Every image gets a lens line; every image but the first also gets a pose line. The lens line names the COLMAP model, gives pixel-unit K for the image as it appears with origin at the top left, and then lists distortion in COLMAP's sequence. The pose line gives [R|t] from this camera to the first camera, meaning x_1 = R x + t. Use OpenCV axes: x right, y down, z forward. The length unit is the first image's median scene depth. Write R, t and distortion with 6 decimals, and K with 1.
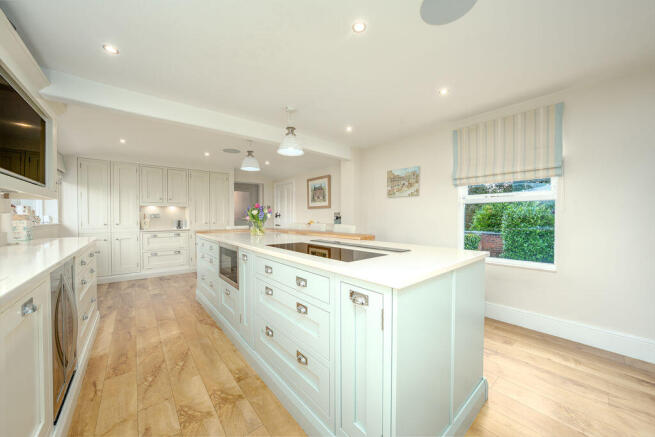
lens RADIAL K [[235.8, 0, 327.2], [0, 235.8, 218.0], [0, 0, 1]] dist [-0.002831, -0.000061]
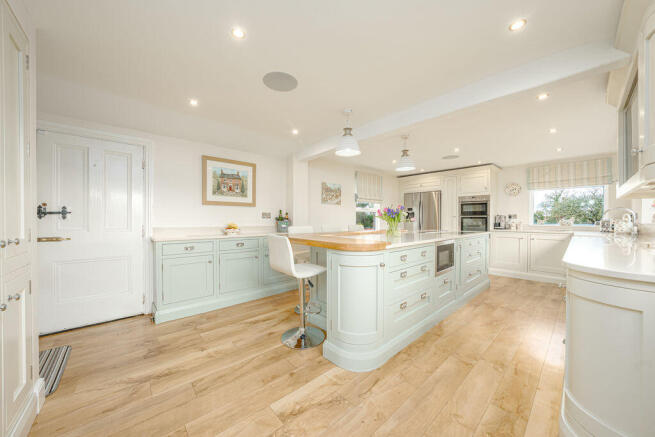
lens RADIAL K [[229.5, 0, 326.8], [0, 229.5, 220.1], [0, 0, 1]] dist [-0.003023, 0.000070]
pose [[-0.037682, -0.003465, 0.999284, -1.001149], [0.002089, 0.999992, 0.003547, -0.000752], [-0.999288, 0.002221, -0.037674, 1.054589]]
